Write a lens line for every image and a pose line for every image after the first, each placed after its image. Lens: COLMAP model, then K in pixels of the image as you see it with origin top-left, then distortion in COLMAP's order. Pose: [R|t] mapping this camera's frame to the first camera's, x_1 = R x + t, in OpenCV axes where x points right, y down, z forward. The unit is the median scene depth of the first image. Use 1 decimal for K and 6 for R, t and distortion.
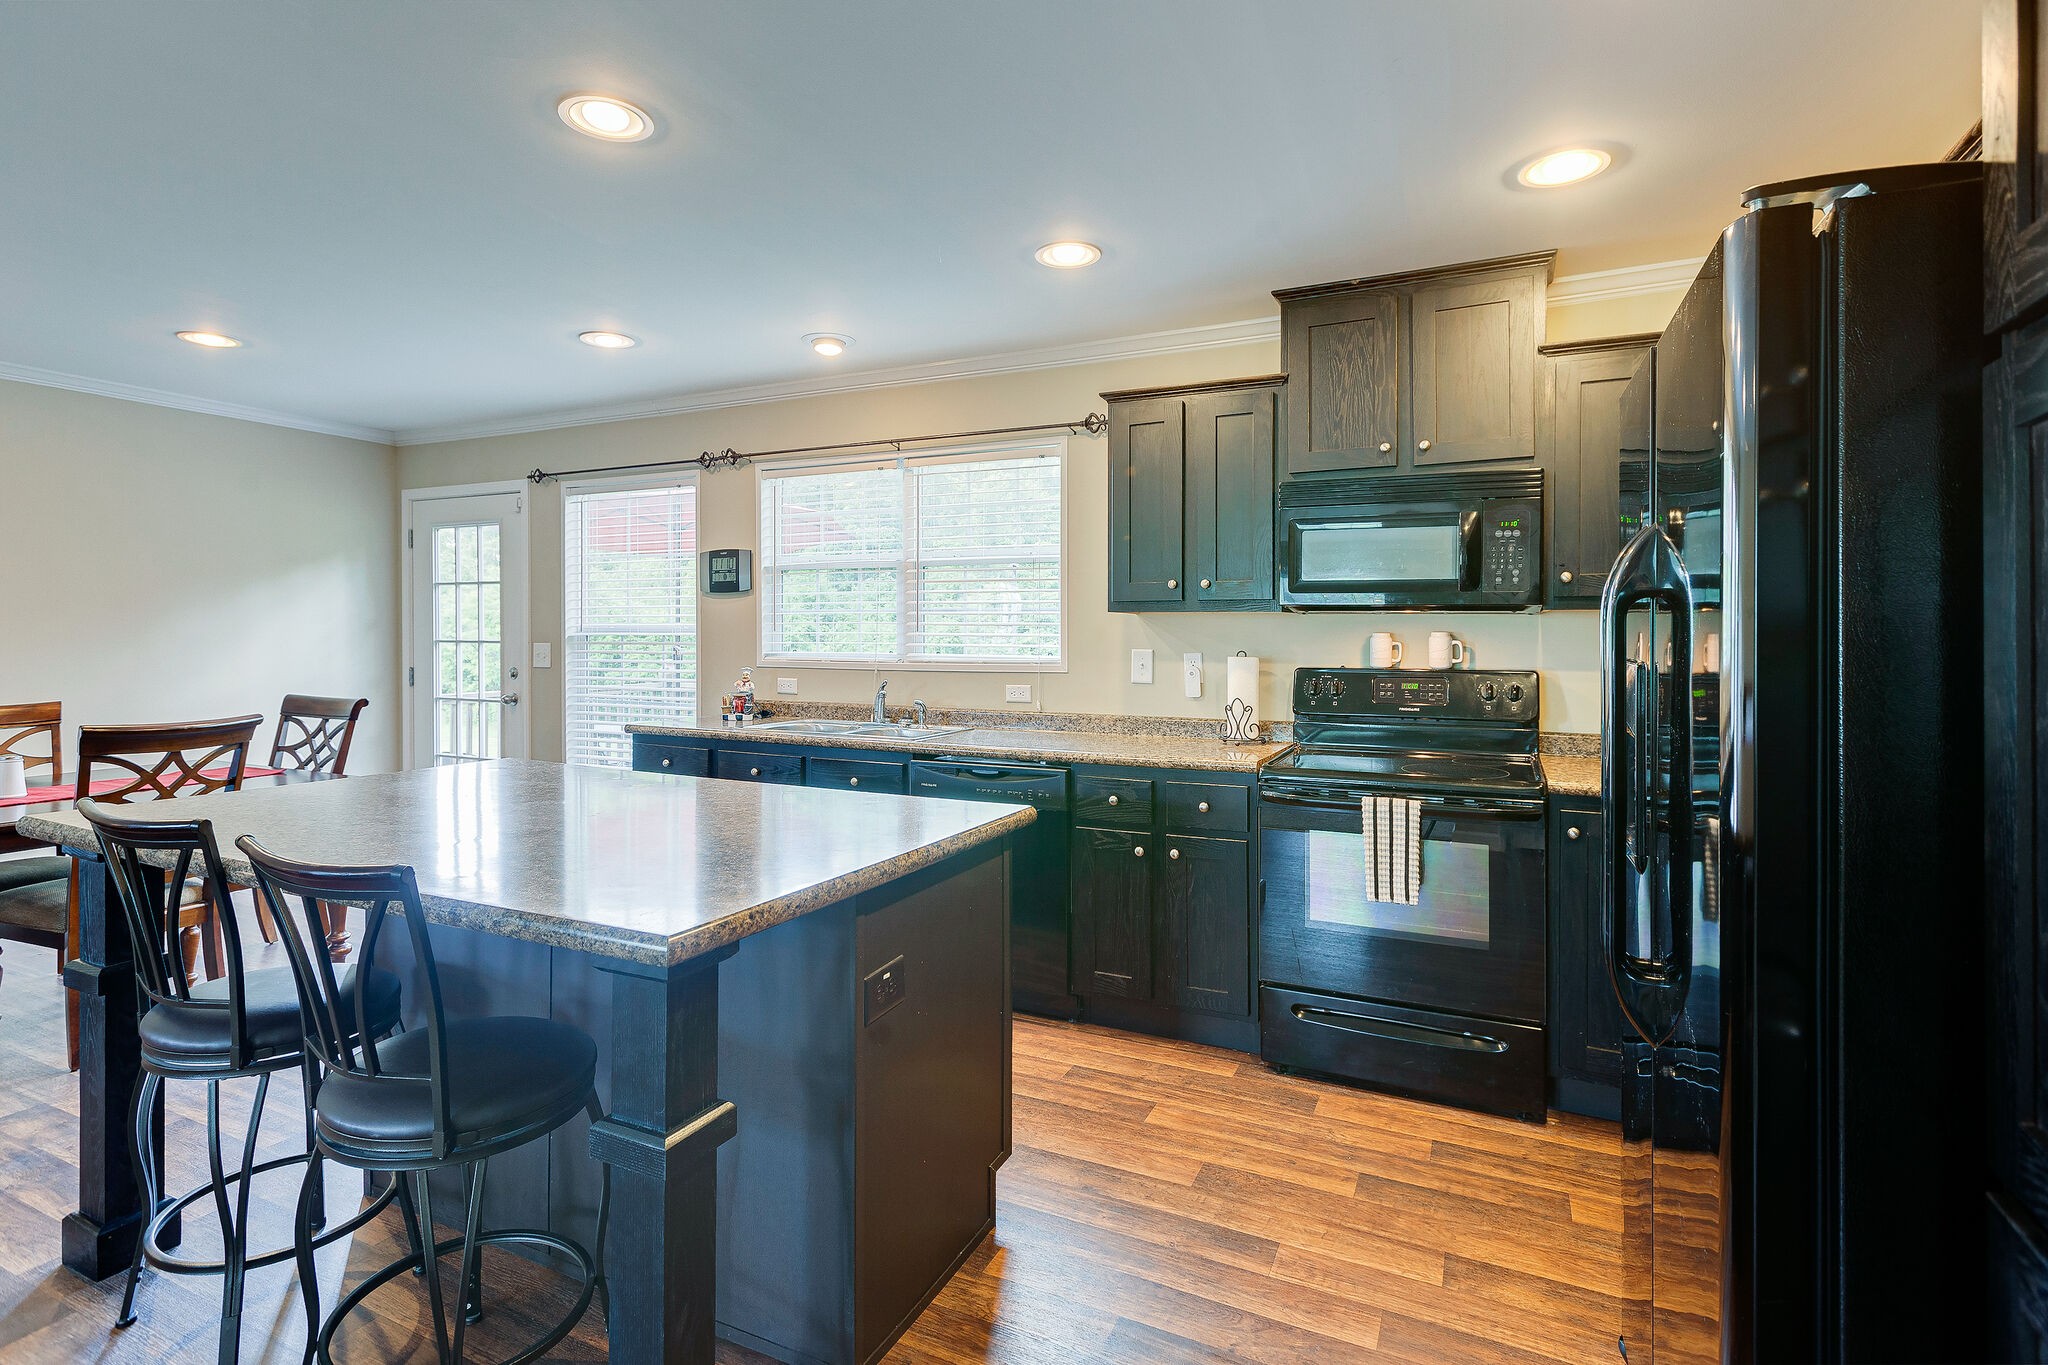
lens RADIAL K [[1000.5, 0, 1012.3], [0, 1000.5, 639.8], [0, 0, 1]] dist [0.032441, 0.002584]
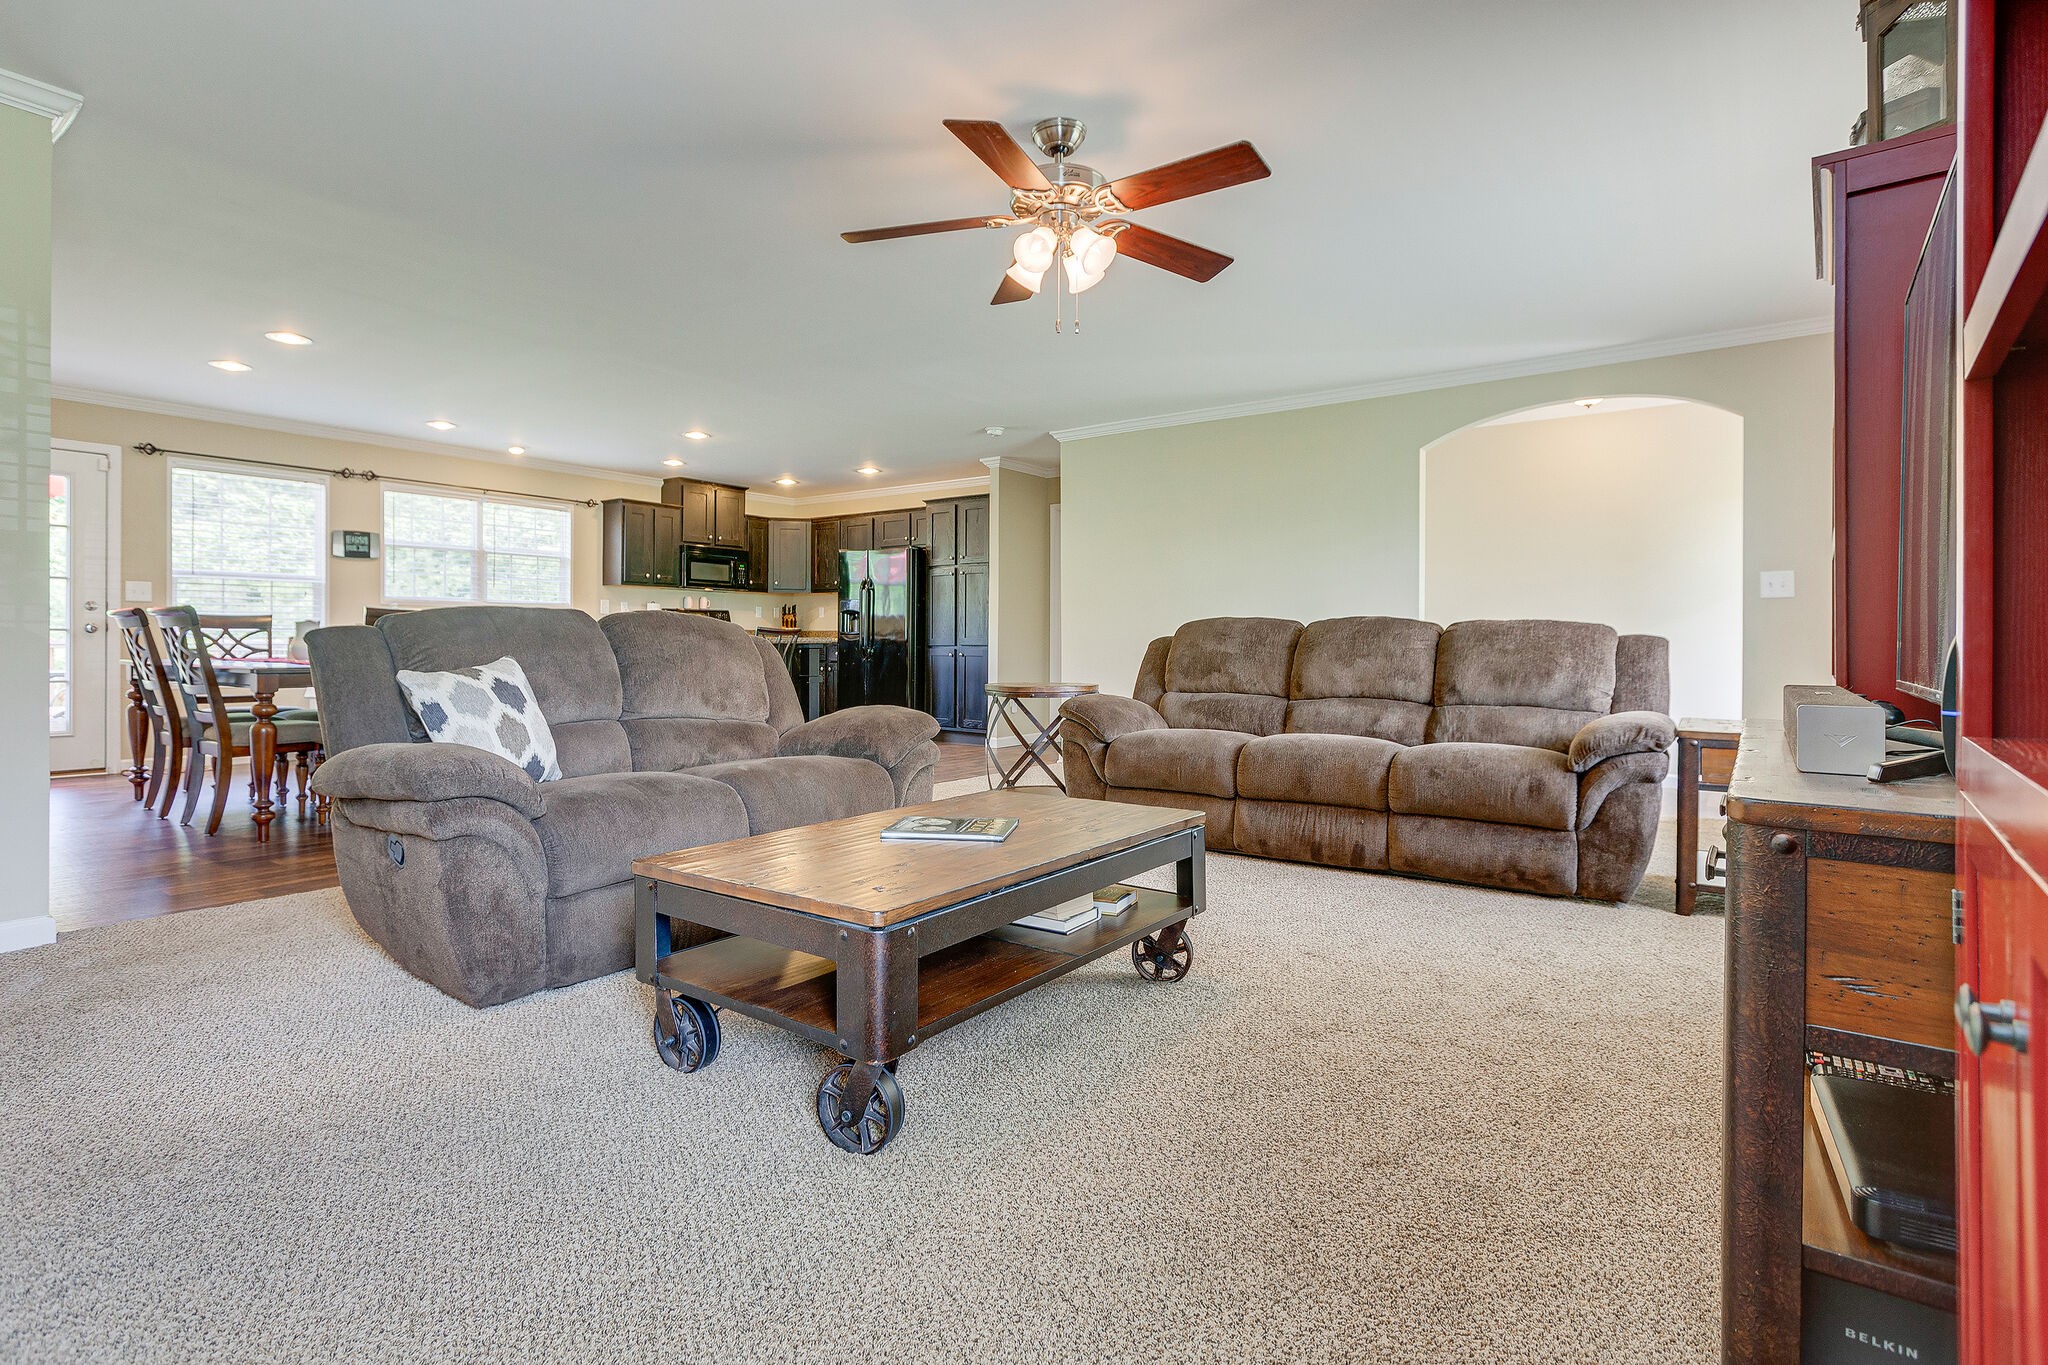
lens RADIAL K [[1000.5, 0, 970.0], [0, 1000.5, 634.3], [0, 0, 1]] dist [0.032441, 0.002584]
pose [[0.207371, -0.000900, 0.978262, -1.705979], [-0.006964, 0.999973, 0.002396, 0.065922], [-0.978238, -0.007309, 0.207359, -0.300260]]
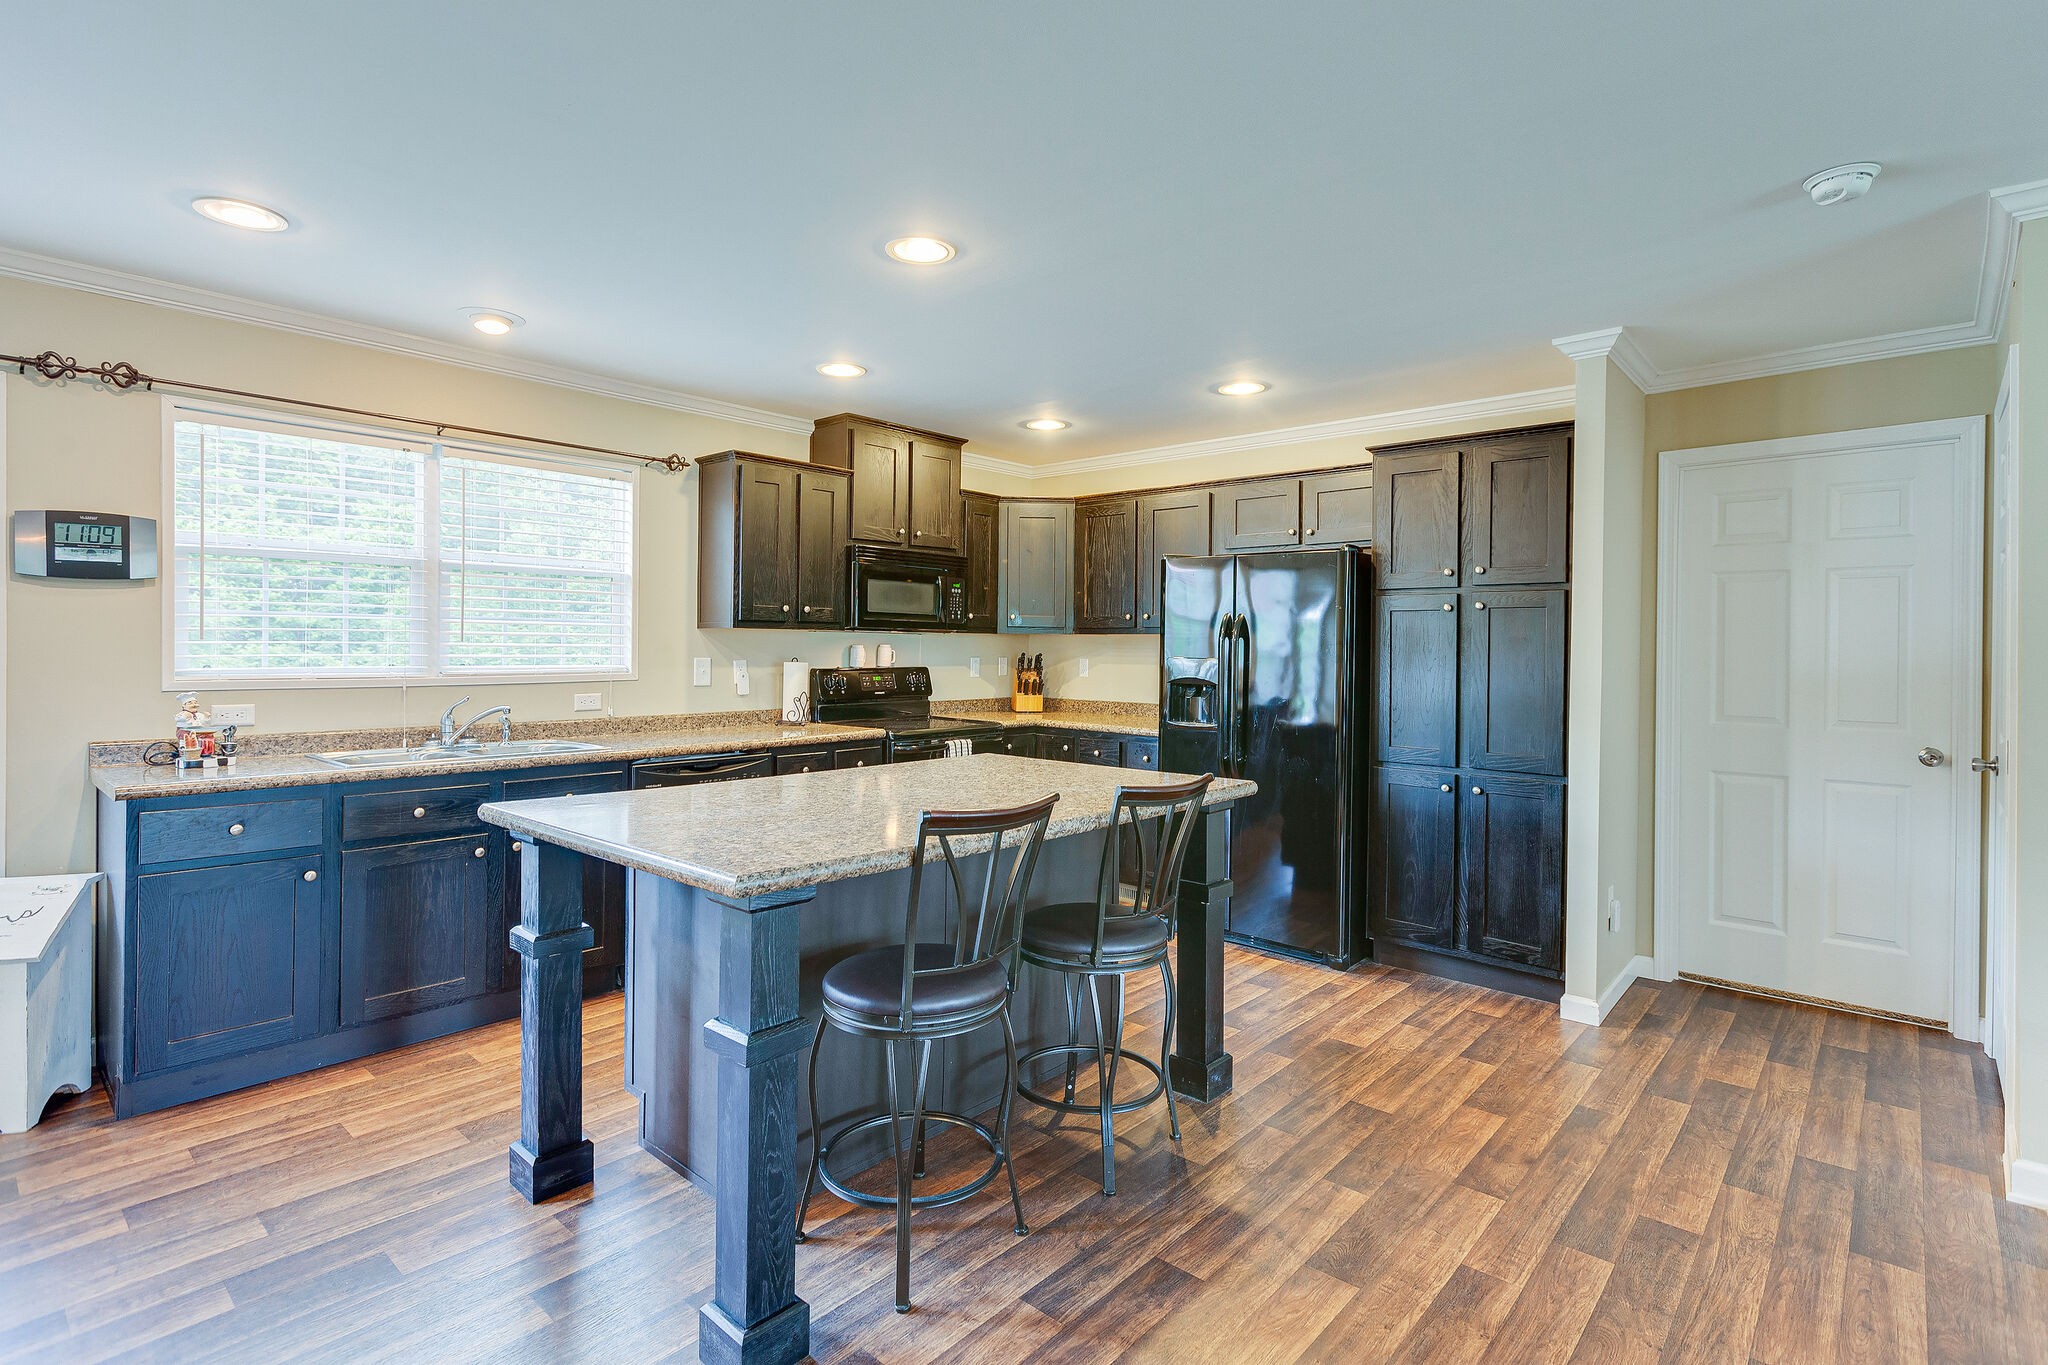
lens RADIAL K [[1000.5, 0, 1006.4], [0, 1000.5, 640.3], [0, 0, 1]] dist [0.032441, 0.002584]
pose [[0.278893, -0.001495, 0.960321, -0.774830], [-0.009977, 0.999940, 0.004455, -0.016937], [-0.960270, -0.010824, 0.278861, 0.256504]]
